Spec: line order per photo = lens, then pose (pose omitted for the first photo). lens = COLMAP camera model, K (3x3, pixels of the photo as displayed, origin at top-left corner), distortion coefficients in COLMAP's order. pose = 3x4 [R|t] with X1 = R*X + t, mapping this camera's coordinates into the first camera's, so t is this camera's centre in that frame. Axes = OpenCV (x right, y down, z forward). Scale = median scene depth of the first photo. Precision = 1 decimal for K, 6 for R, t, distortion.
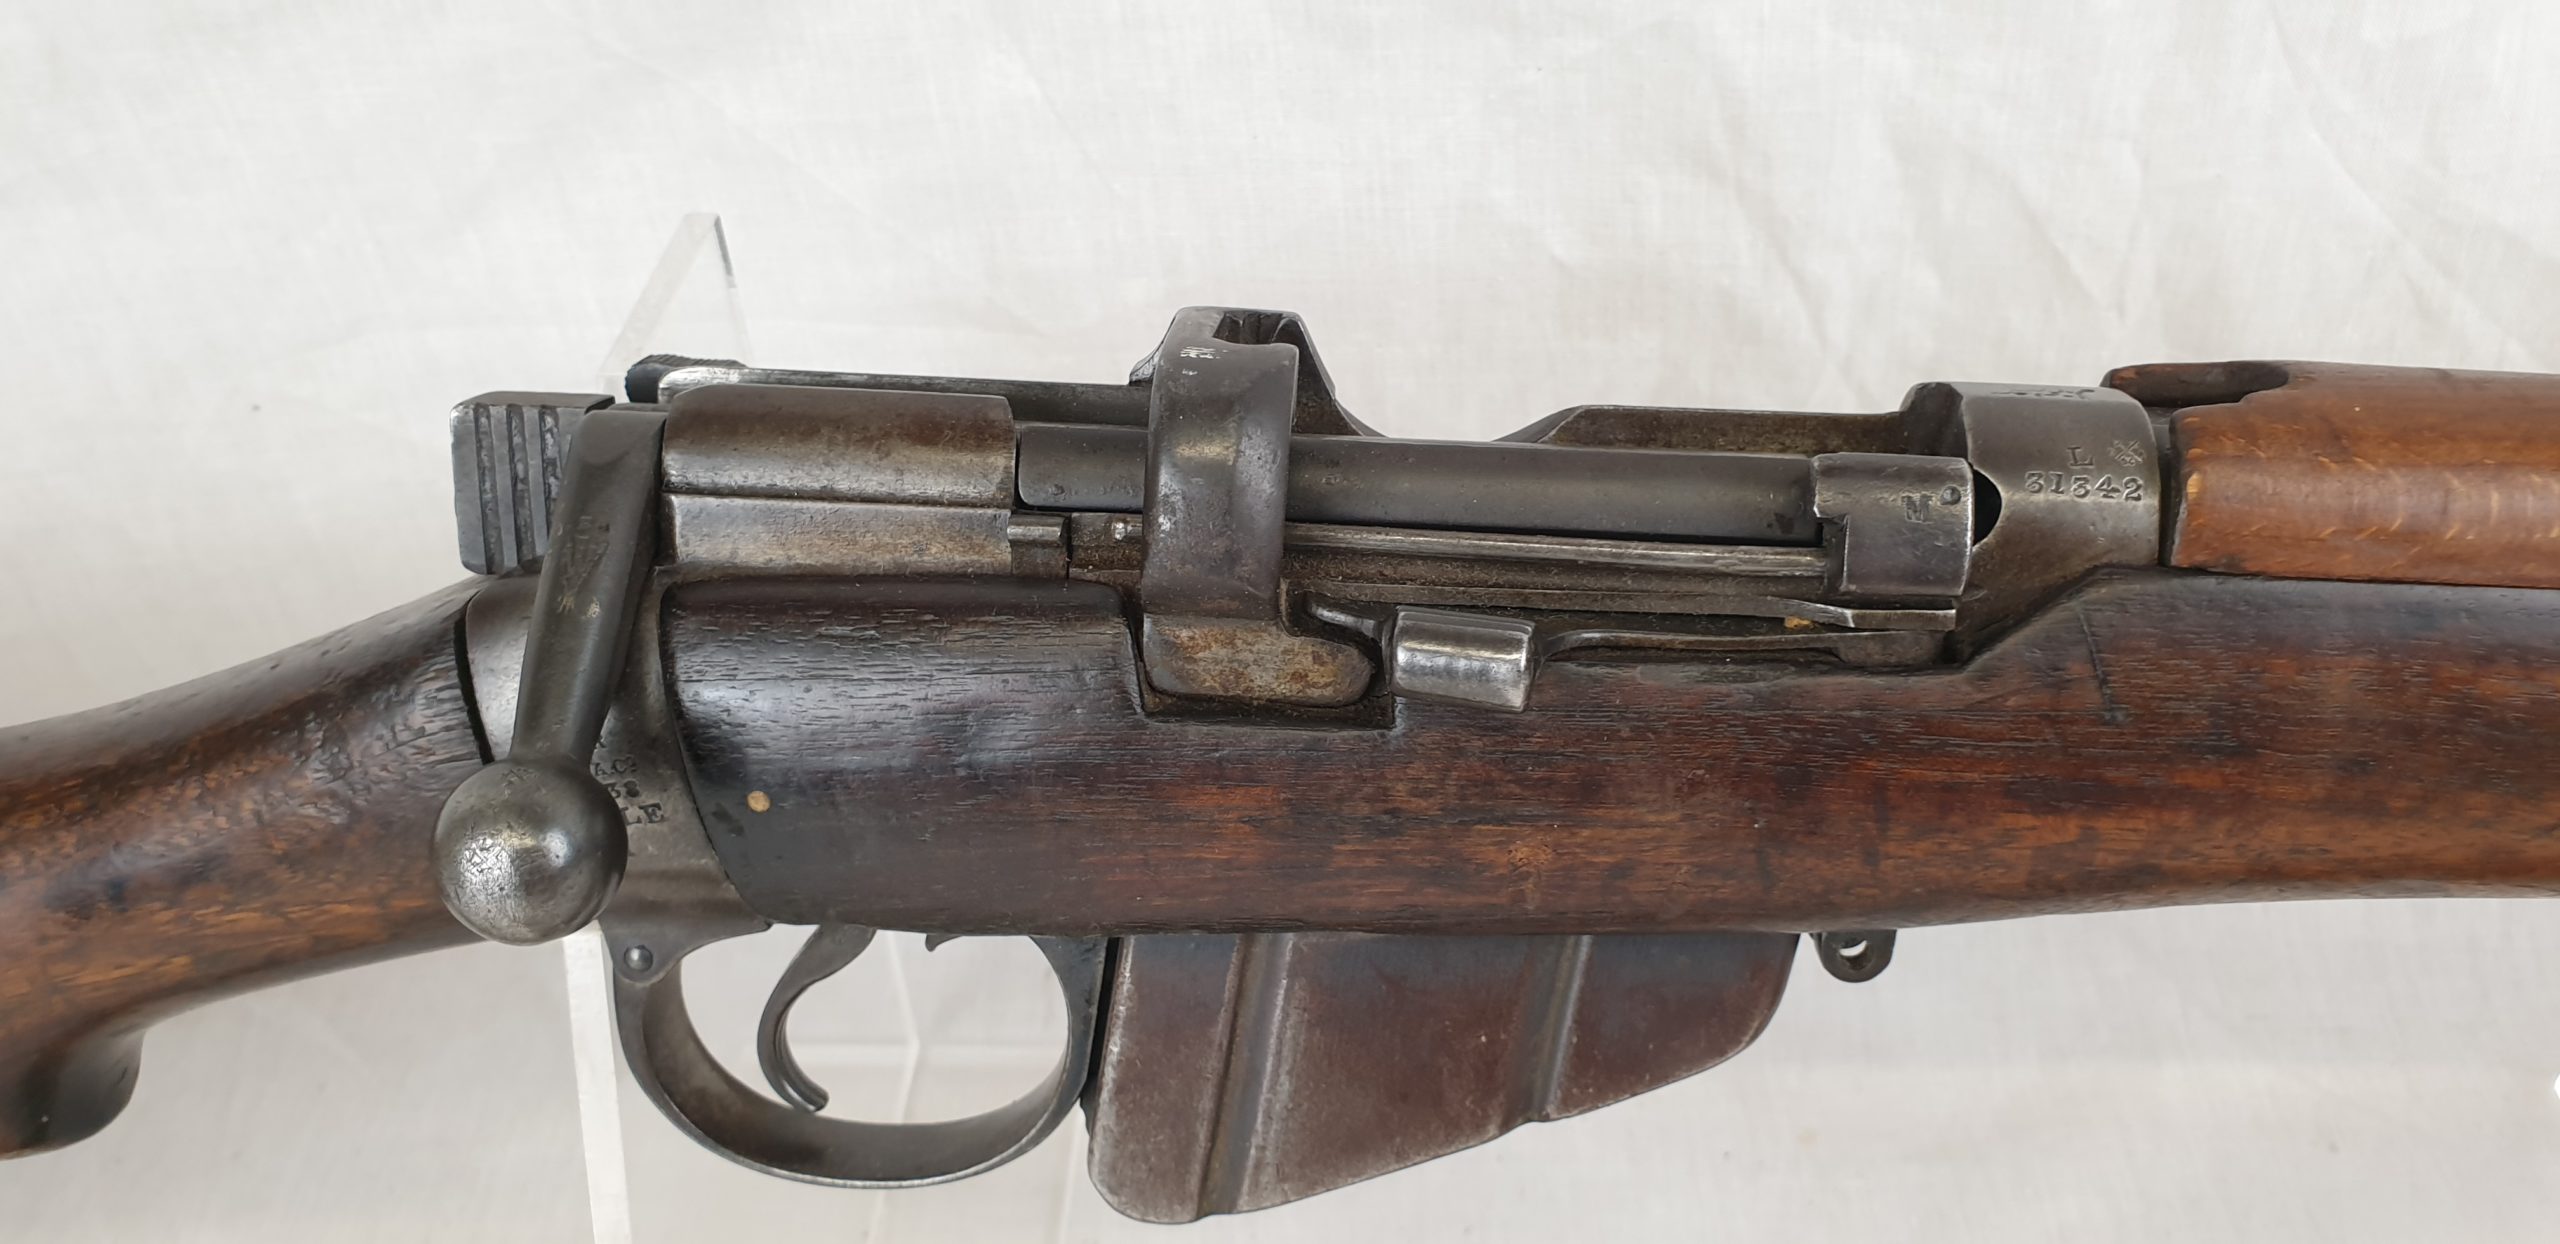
lens RADIAL K [[2041.0, 0, 1280.0], [0, 2041.0, 622.0], [0, 0, 1]] dist [0.006289, -0.004250]
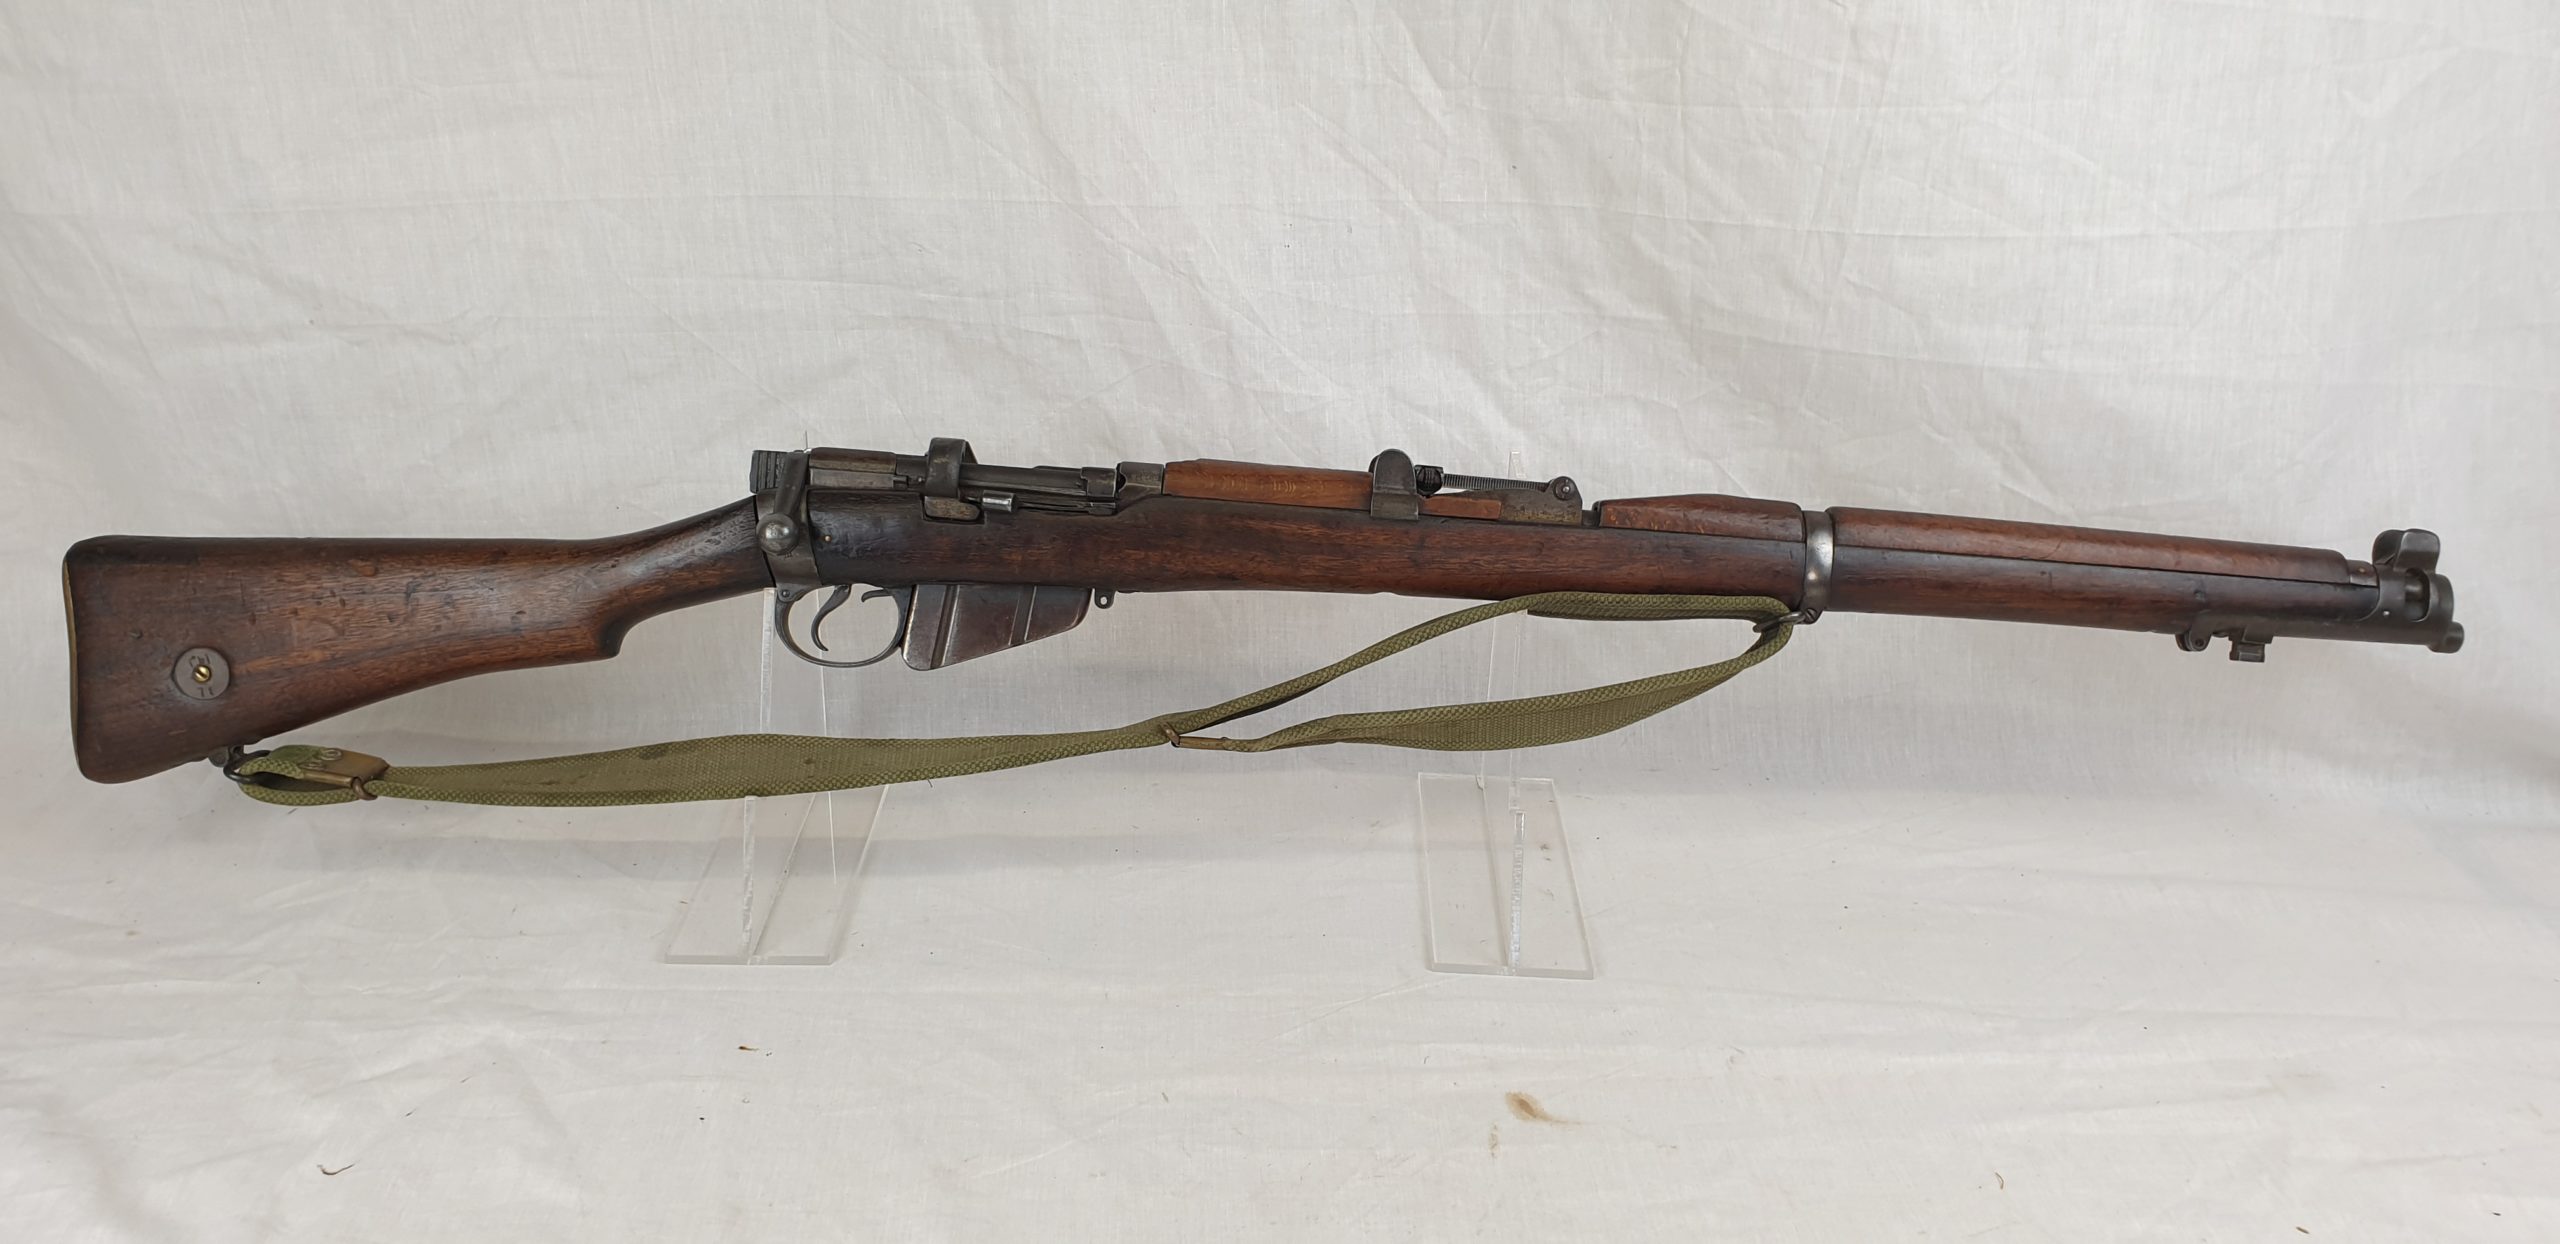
lens RADIAL K [[1996.7, 0, 1280.0], [0, 1996.7, 622.0], [0, 0, 1]] dist [0.080557, -0.166508]
pose [[0.994018, 0.039951, 0.101643, 0.253907], [-0.010084, 0.960289, -0.278826, 1.401644], [-0.108746, 0.276134, 0.954947, -2.990976]]
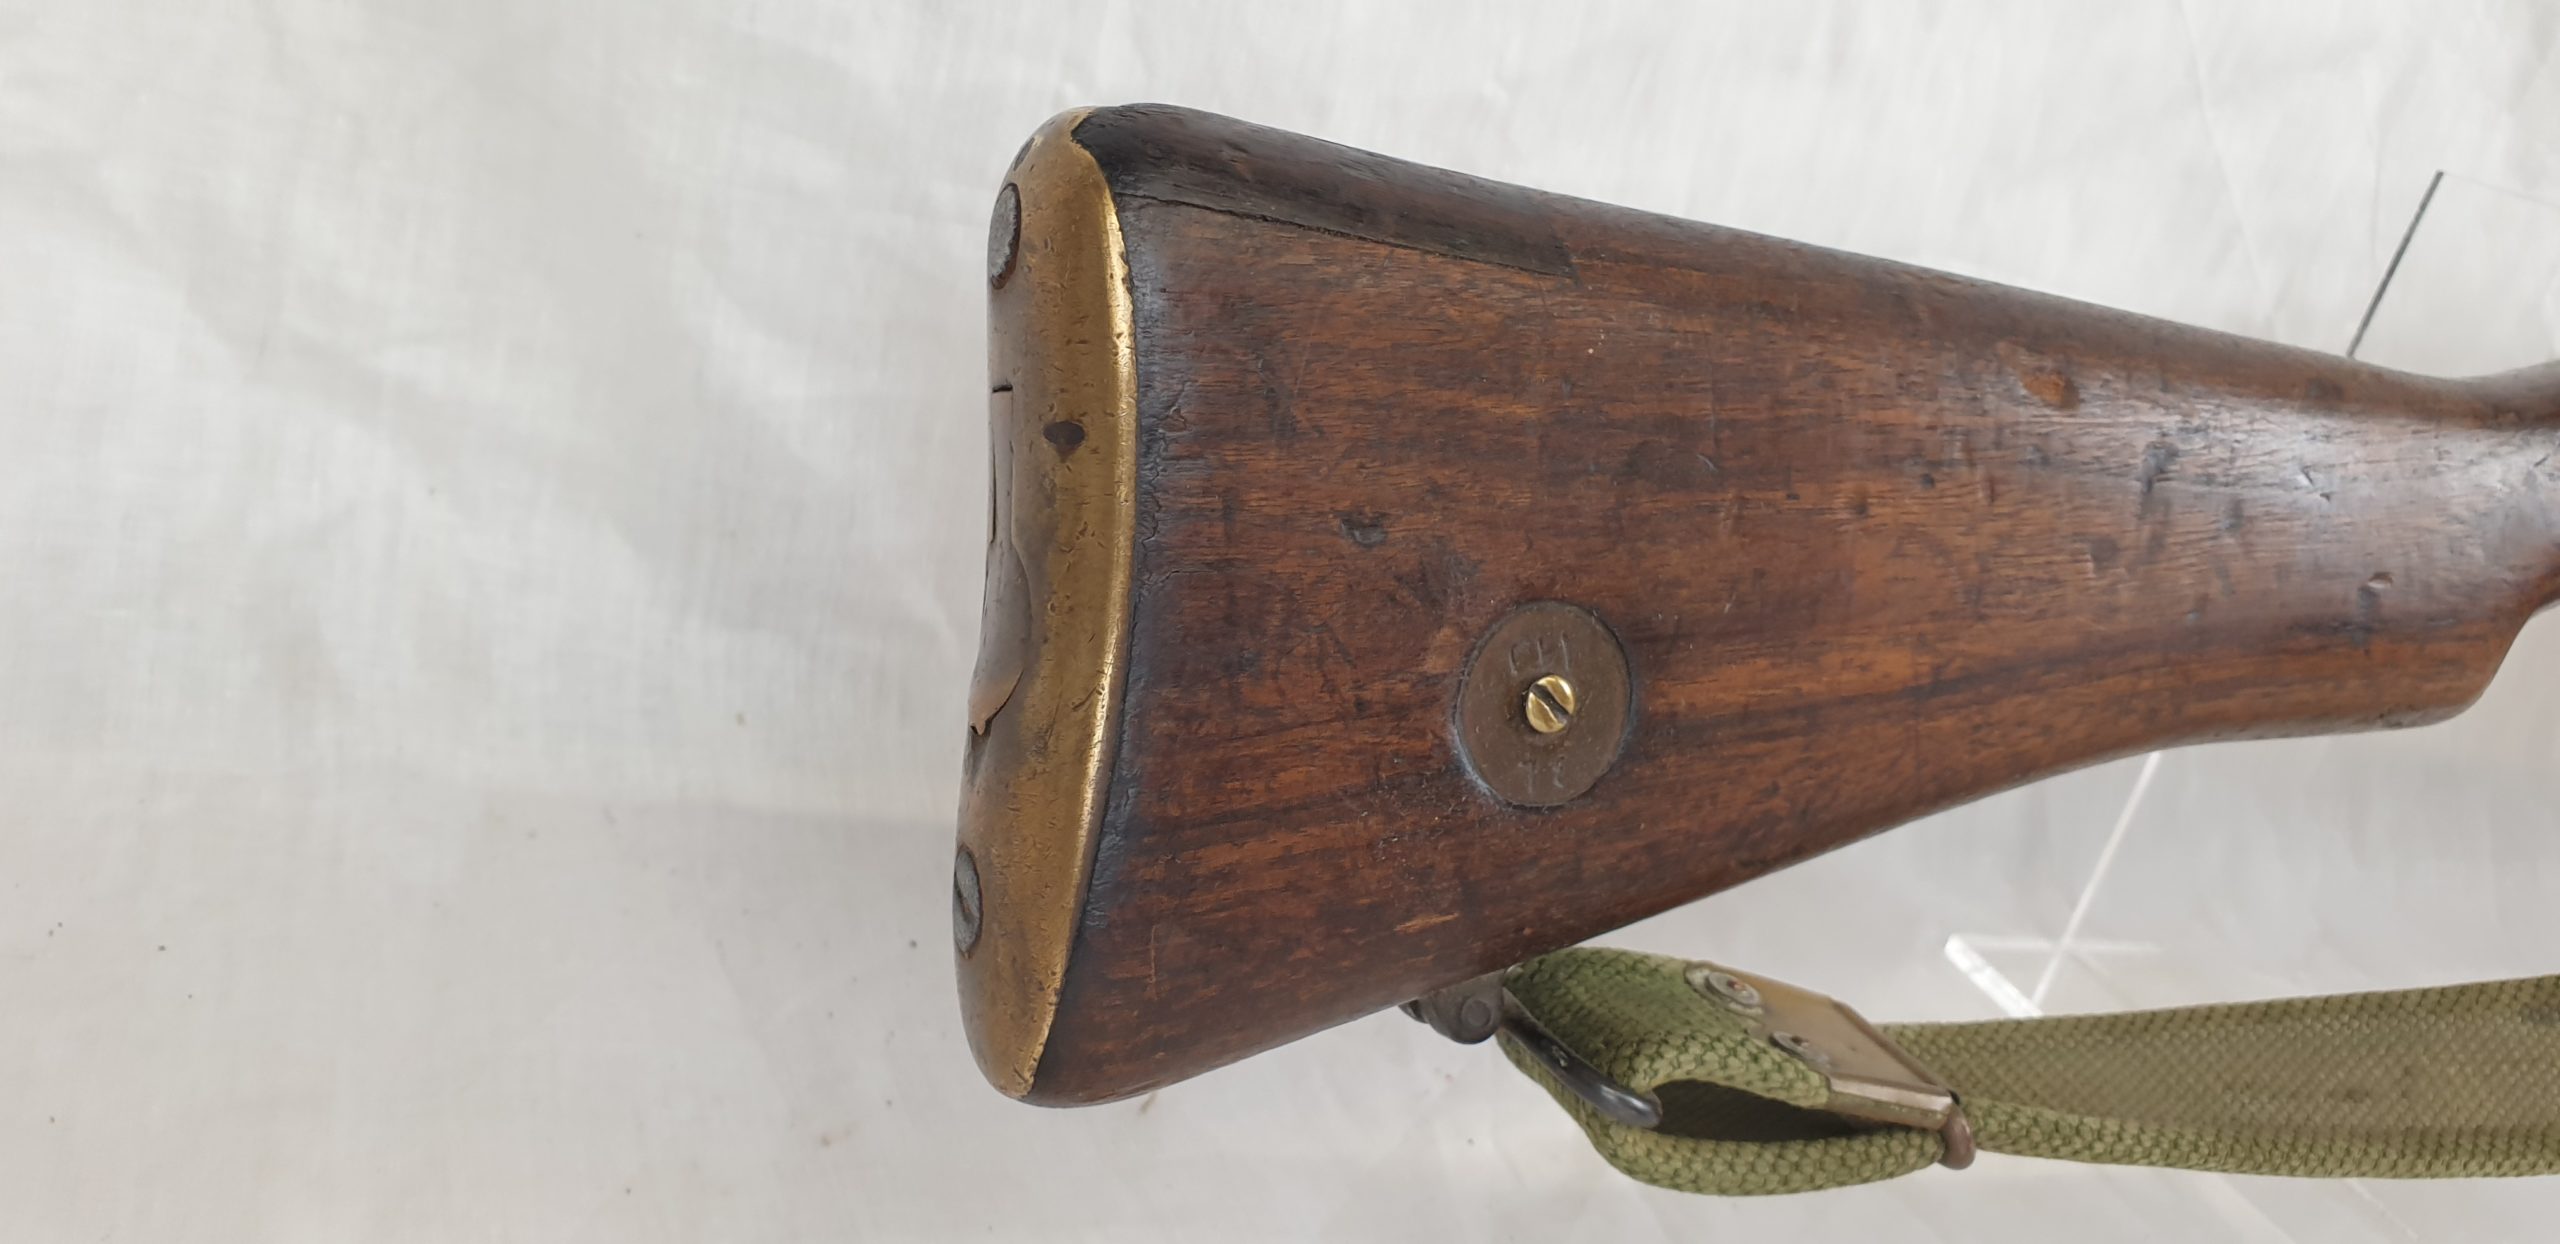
lens RADIAL K [[2054.2, 0, 1280.0], [0, 2054.2, 622.0], [0, 0, 1]] dist [-0.011032, -0.004304]
pose [[0.891939, 0.116220, 0.436963, -2.125034], [0.005632, 0.963471, -0.267752, 0.619971], [-0.452120, 0.241280, 0.858704, 0.345247]]
